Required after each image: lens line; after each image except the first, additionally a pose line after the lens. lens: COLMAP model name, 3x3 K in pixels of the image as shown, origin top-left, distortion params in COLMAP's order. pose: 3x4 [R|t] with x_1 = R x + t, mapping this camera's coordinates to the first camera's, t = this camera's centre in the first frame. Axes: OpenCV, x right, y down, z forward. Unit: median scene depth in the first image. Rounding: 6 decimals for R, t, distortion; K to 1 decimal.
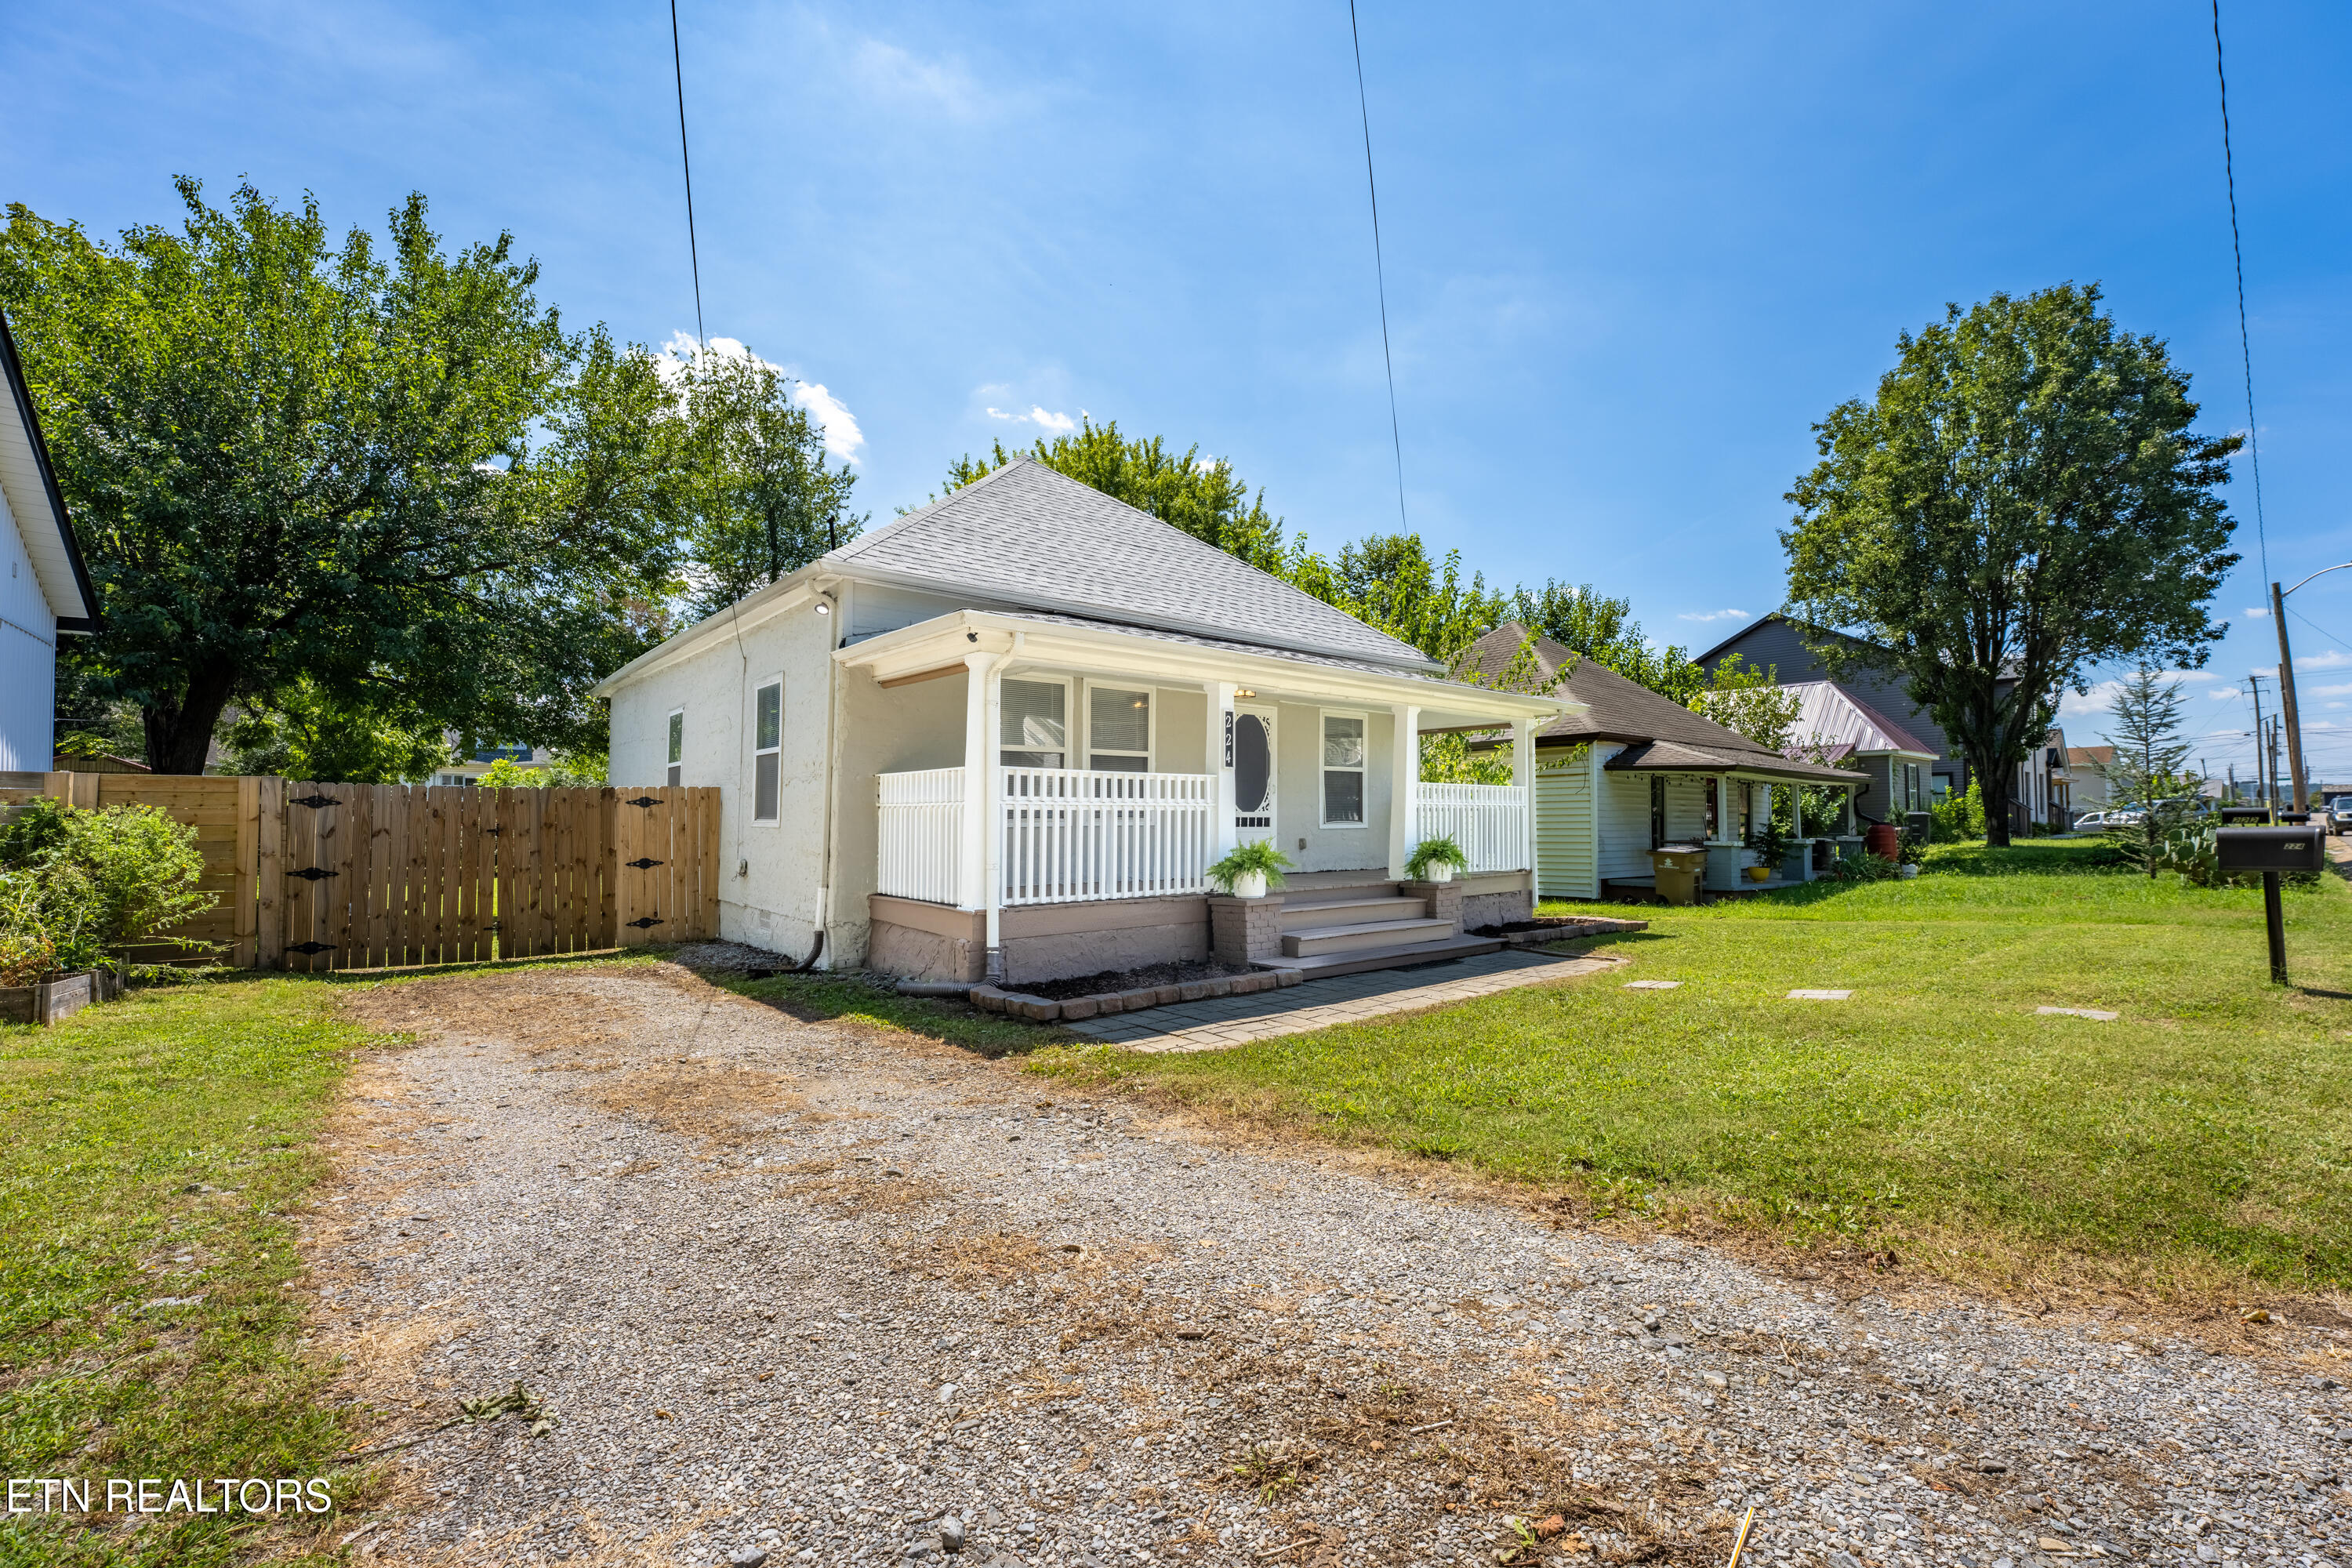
lens RADIAL K [[977.9, 0, 1176.0], [0, 977.9, 784.0], [0, 0, 1]] dist [0.000532, 0.000103]
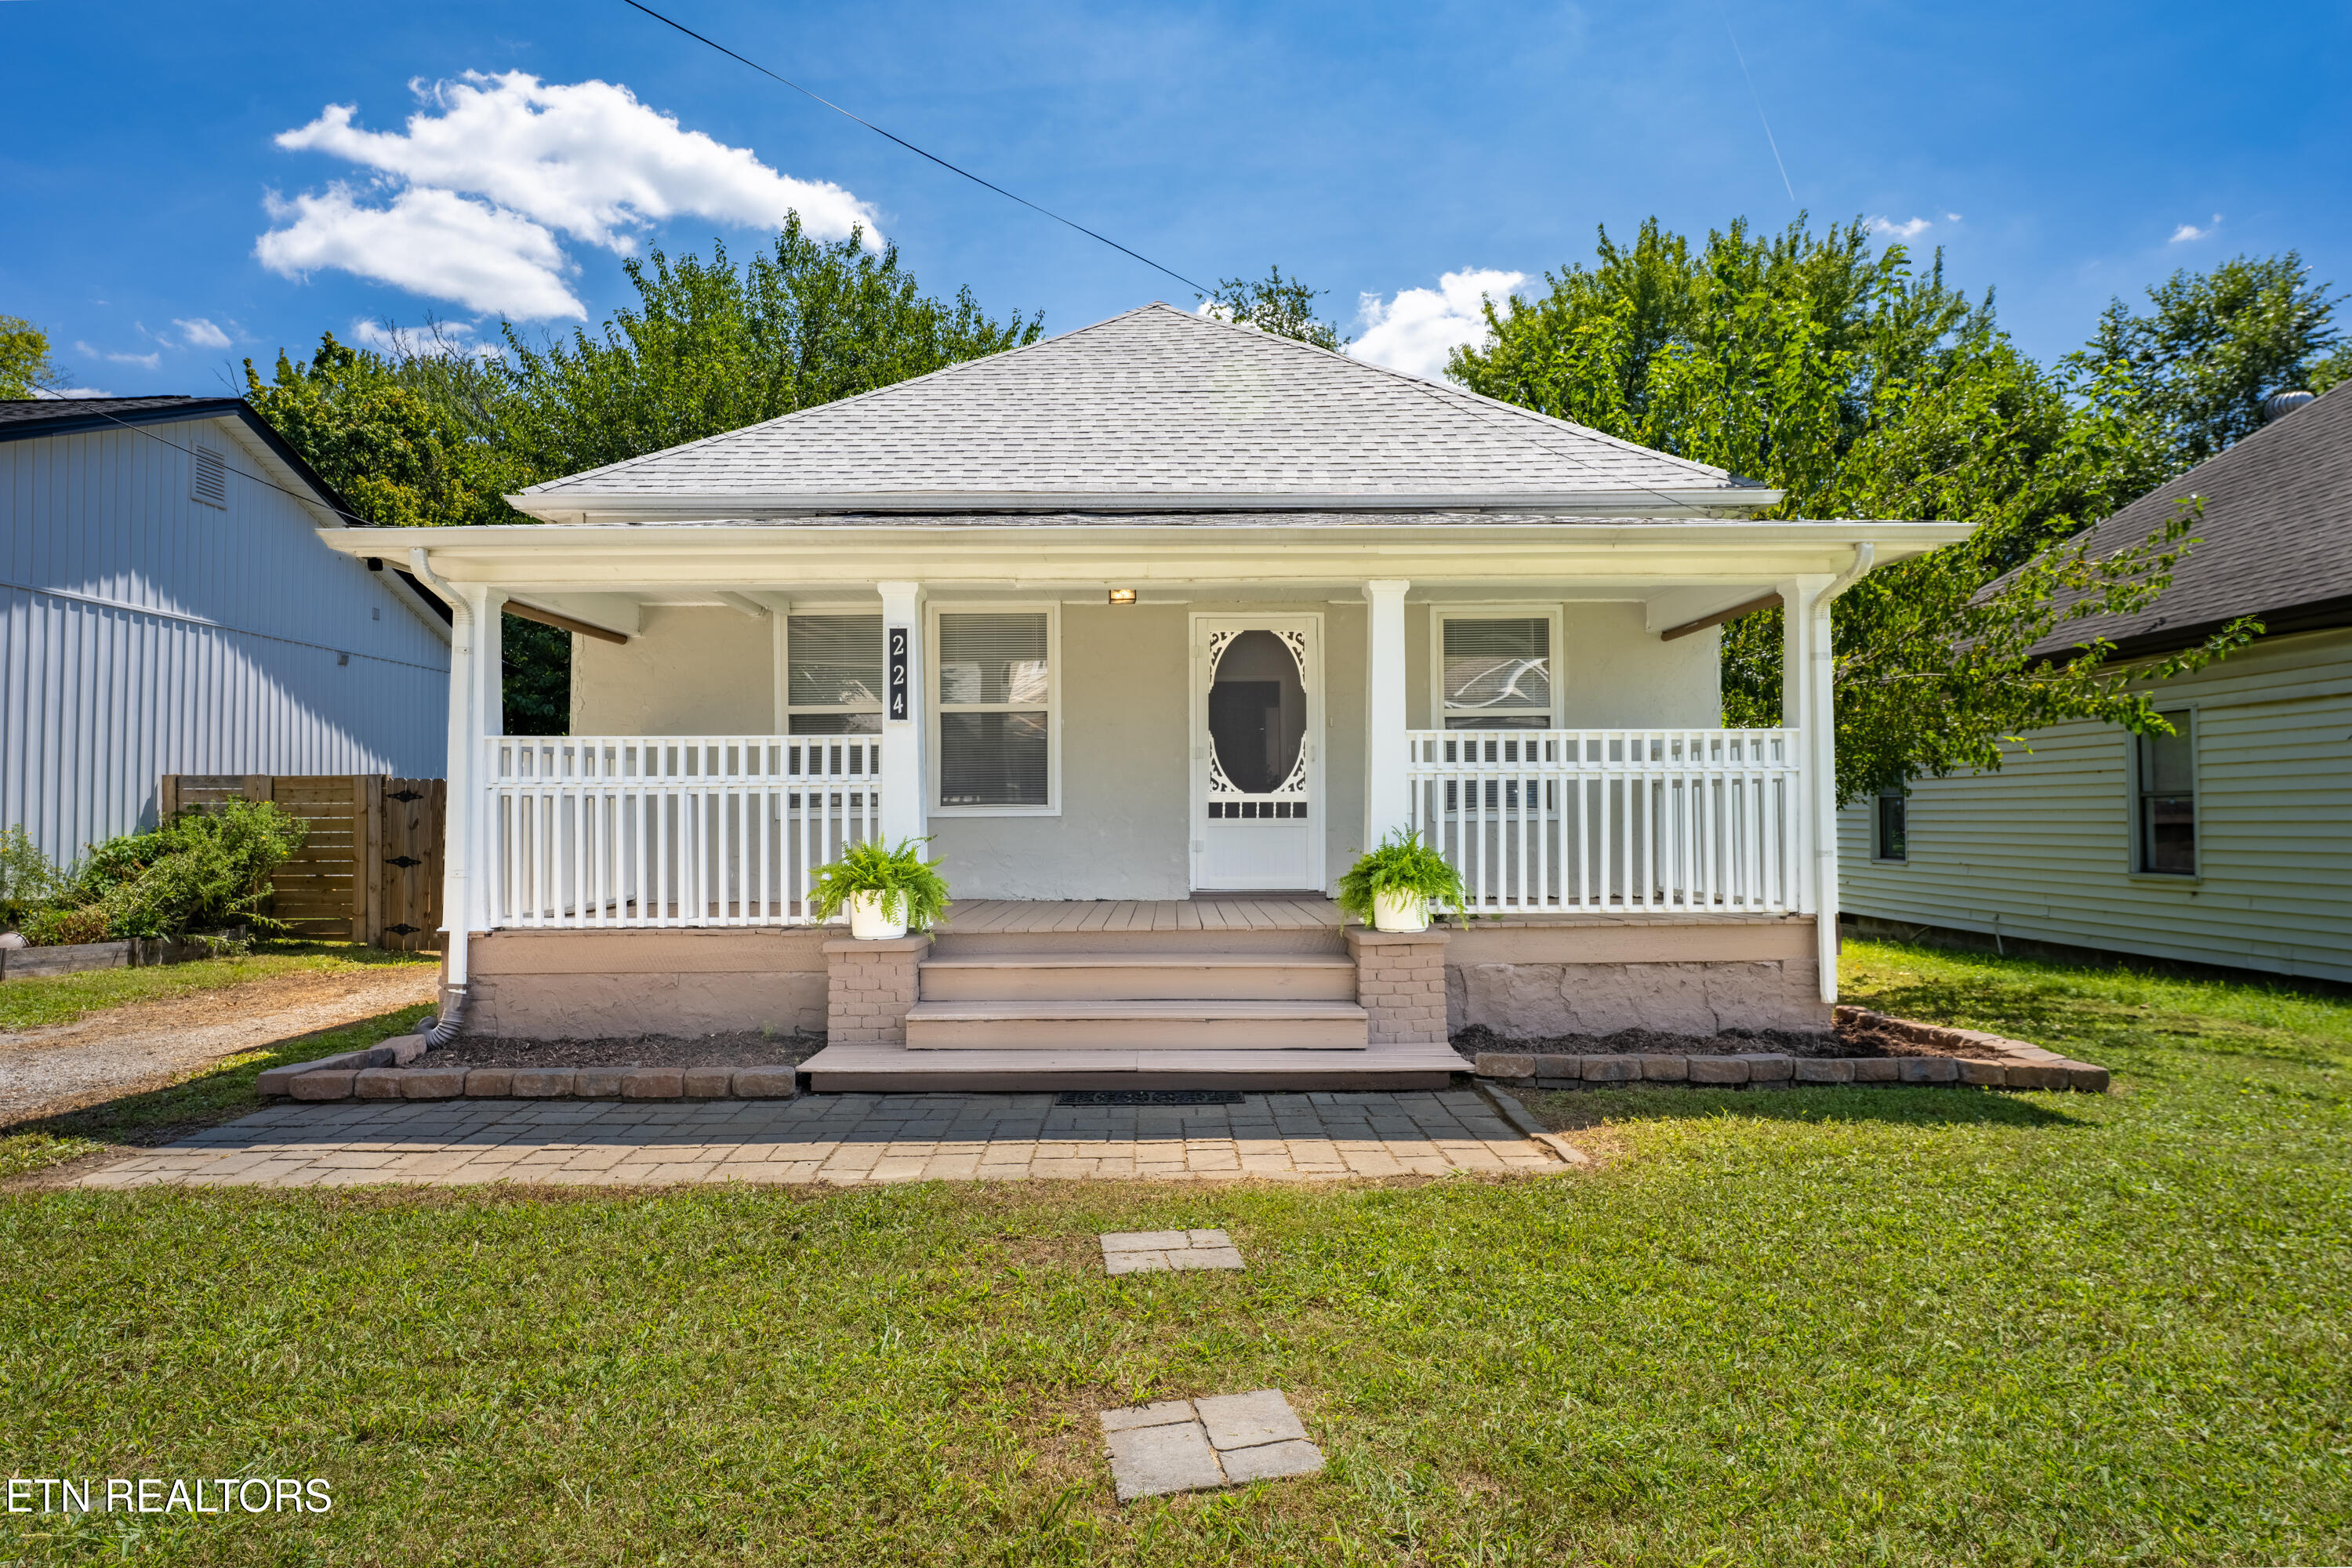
lens RADIAL K [[1180.5, 0, 1176.0], [0, 1180.5, 784.0], [0, 0, 1]] dist [-0.000345, -0.000273]
pose [[0.775508, -0.018811, -0.631057, 0.554835], [0.027275, 0.999621, 0.003721, 0.020886], [0.630748, -0.020098, 0.775727, 0.465231]]
